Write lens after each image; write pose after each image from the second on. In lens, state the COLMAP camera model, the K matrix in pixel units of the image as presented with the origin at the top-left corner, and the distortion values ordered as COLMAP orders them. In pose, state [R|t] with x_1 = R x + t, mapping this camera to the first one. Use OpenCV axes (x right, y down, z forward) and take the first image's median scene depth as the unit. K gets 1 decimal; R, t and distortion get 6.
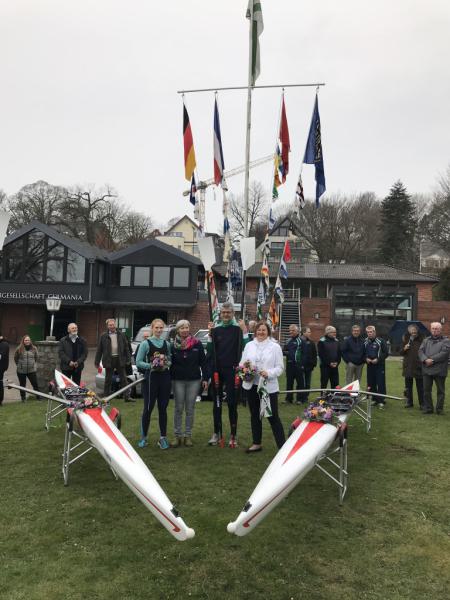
lens RADIAL K [[487.1, 0, 227.4], [0, 487.1, 298.4], [0, 0, 1]] dist [0.036277, -0.059304]
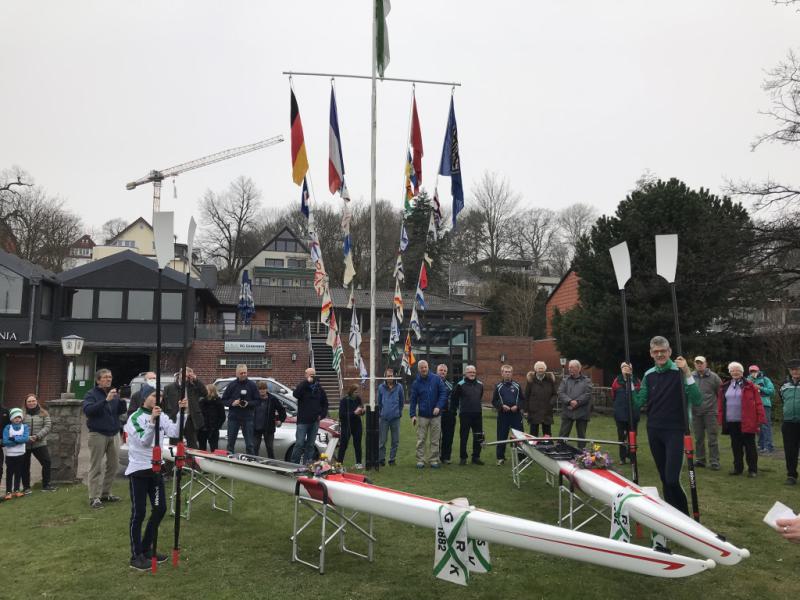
lens RADIAL K [[649.5, 0, 393.8], [0, 649.5, 304.6], [0, 0, 1]] dist [0.036277, -0.059304]
pose [[0.949067, 0.004745, 0.315037, -0.262518], [0.009347, 0.999022, -0.043206, -0.003246], [-0.314935, 0.043950, 0.948095, -0.030162]]
